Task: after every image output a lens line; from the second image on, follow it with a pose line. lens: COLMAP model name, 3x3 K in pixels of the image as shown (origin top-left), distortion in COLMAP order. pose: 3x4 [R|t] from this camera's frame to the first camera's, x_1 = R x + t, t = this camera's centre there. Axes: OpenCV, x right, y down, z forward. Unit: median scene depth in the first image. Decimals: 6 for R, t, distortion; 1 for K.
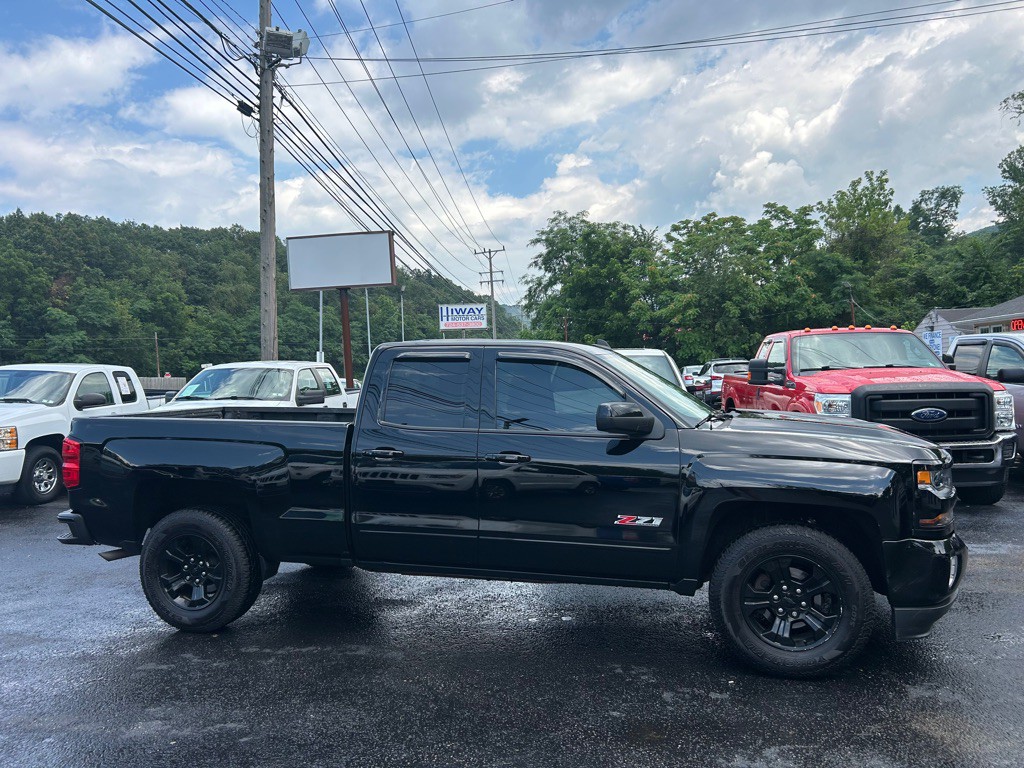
lens RADIAL K [[775.5, 0, 504.4], [0, 775.5, 391.6], [0, 0, 1]] dist [0.041059, -0.046407]
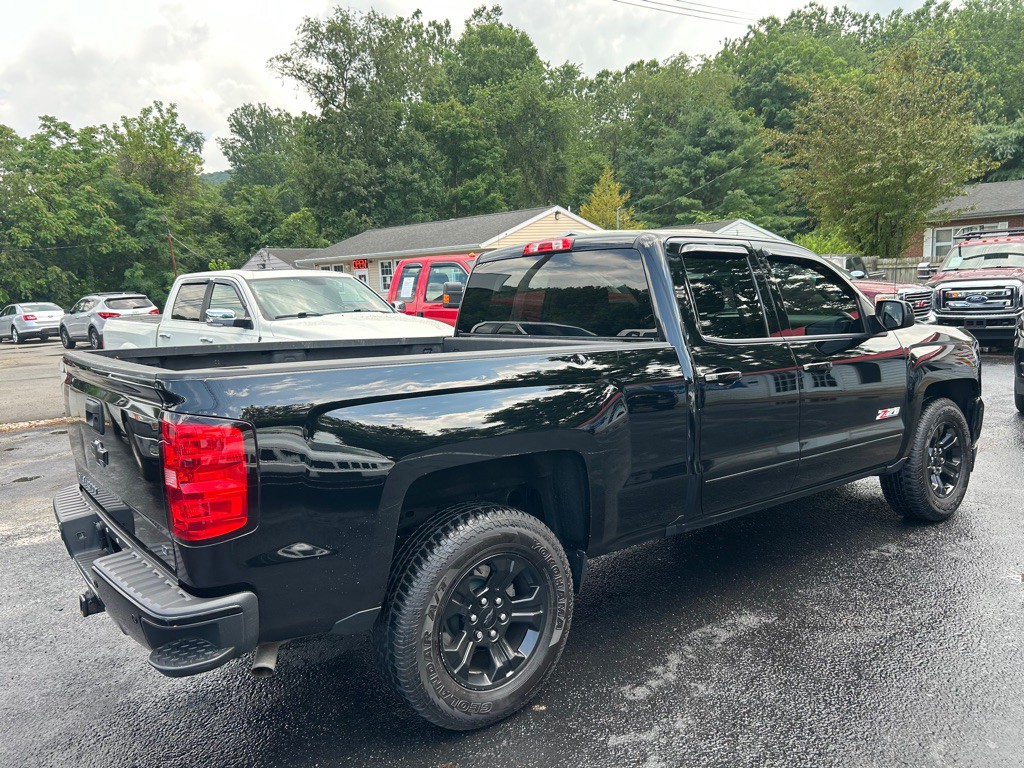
lens RADIAL K [[775.5, 0, 505.7], [0, 775.5, 389.2], [0, 0, 1]] dist [0.041059, -0.046407]
pose [[0.591944, -0.099023, 0.799873, -0.089510], [0.041461, 0.994851, 0.092478, 0.001190], [-0.804912, -0.021578, 0.593001, 0.071175]]
